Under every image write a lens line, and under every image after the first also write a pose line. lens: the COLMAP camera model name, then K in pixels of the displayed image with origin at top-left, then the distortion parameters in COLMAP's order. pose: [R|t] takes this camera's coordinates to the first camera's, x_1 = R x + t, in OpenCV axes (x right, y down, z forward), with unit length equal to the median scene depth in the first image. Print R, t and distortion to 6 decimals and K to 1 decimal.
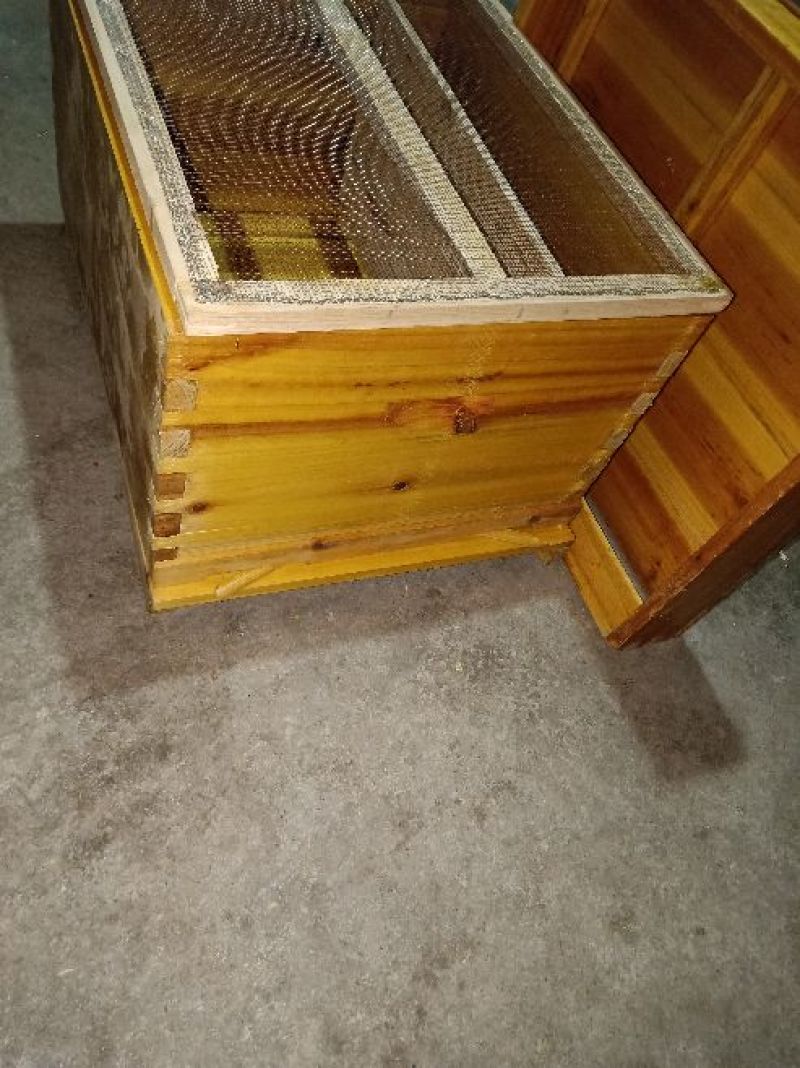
lens RADIAL K [[813.8, 0, 401.7], [0, 813.8, 533.9], [0, 0, 1]] dist [0.029542, -0.007466]
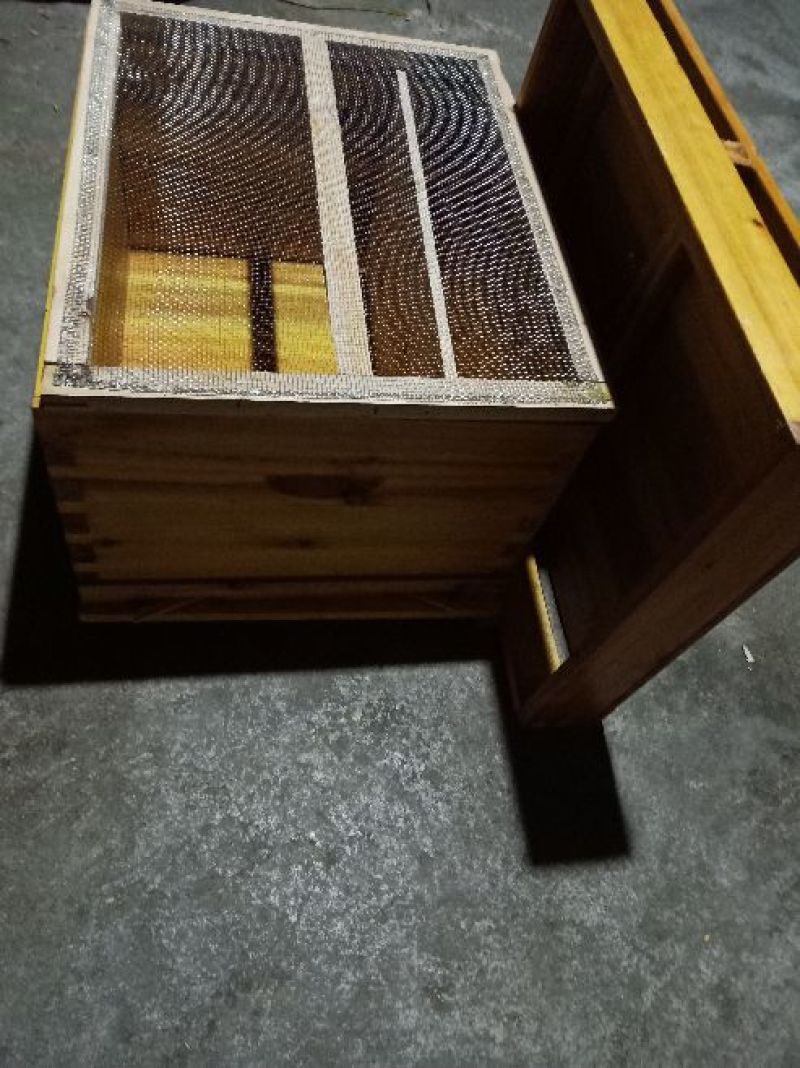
lens RADIAL K [[810.0, 0, 400.7], [0, 810.0, 532.4], [0, 0, 1]] dist [0.032733, -0.020233]
pose [[0.970460, 0.139044, -0.197167, 0.340448], [-0.138935, 0.990196, 0.014452, -0.109610], [0.197244, 0.013368, 0.980263, -0.034036]]
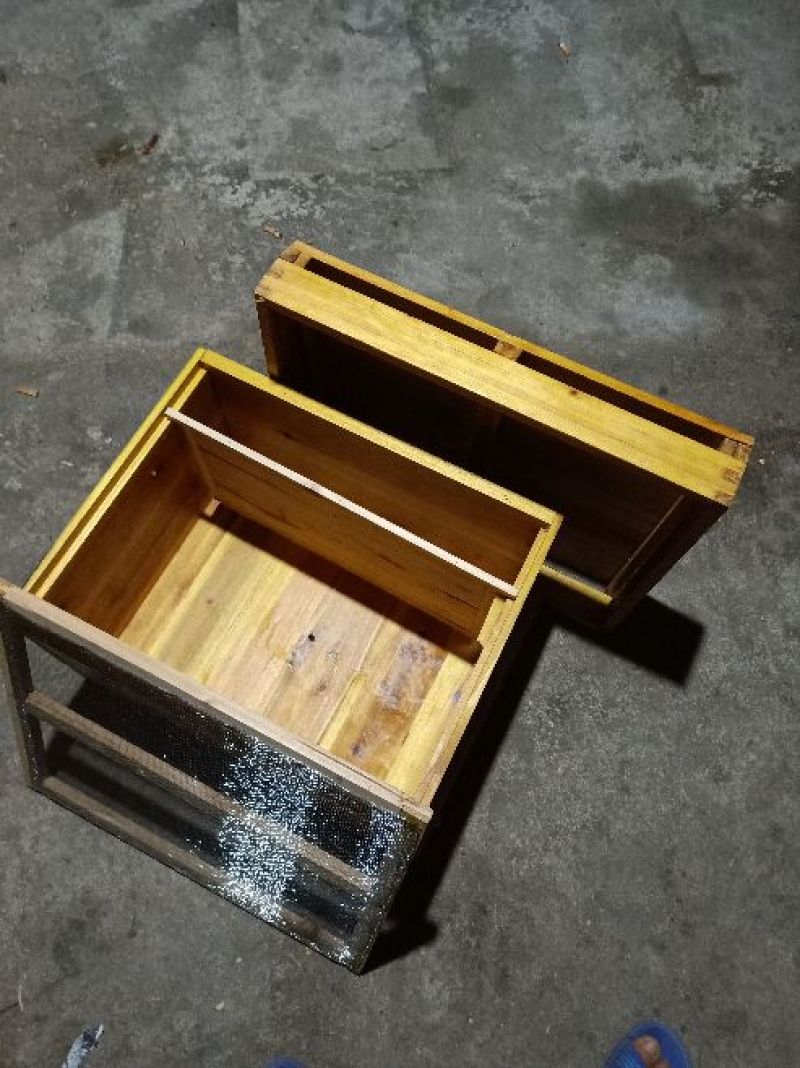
lens RADIAL K [[813.8, 0, 401.7], [0, 813.8, 533.9], [0, 0, 1]] dist [0.029542, -0.007466]
pose [[0.720519, -0.693195, 0.018255, 0.099867], [0.644499, 0.679153, 0.351244, -0.943844], [-0.255878, -0.241312, 0.936106, -0.368243]]
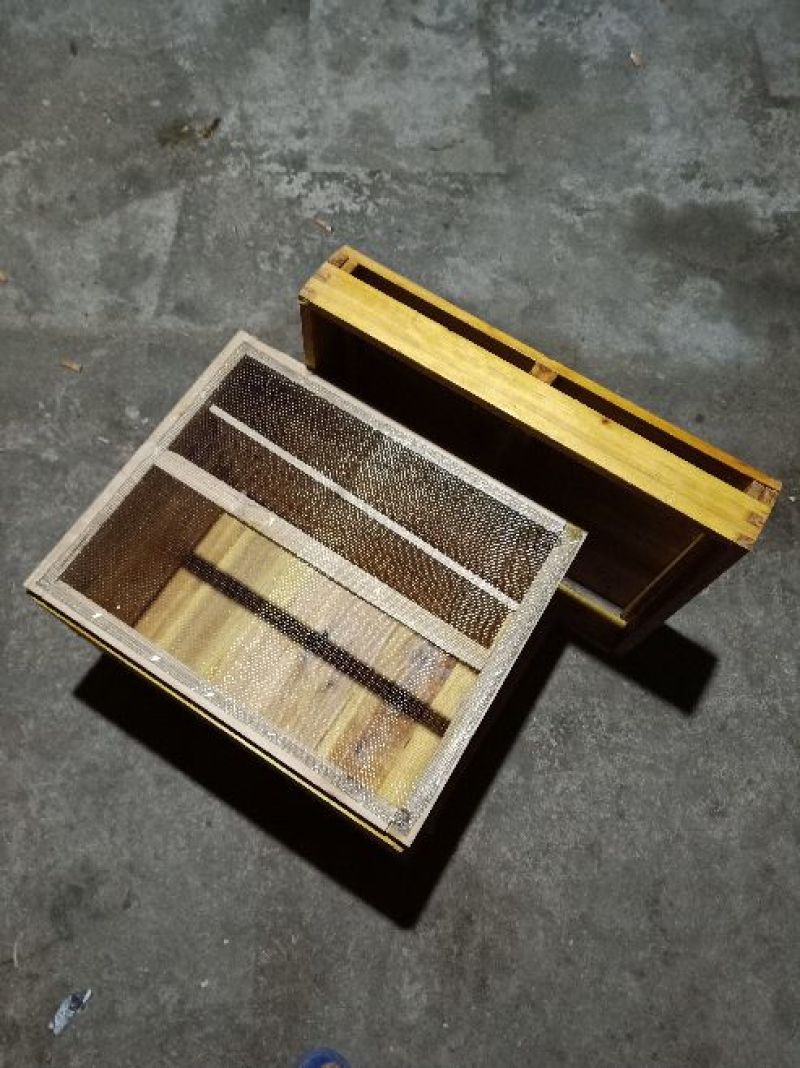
lens RADIAL K [[813.8, 0, 401.7], [0, 813.8, 533.9], [0, 0, 1]] dist [0.029542, -0.007466]
pose [[0.780671, -0.624621, -0.020016, 0.142220], [0.592043, 0.728940, 0.343703, -0.975070], [-0.200094, -0.280170, 0.938865, -0.375194]]
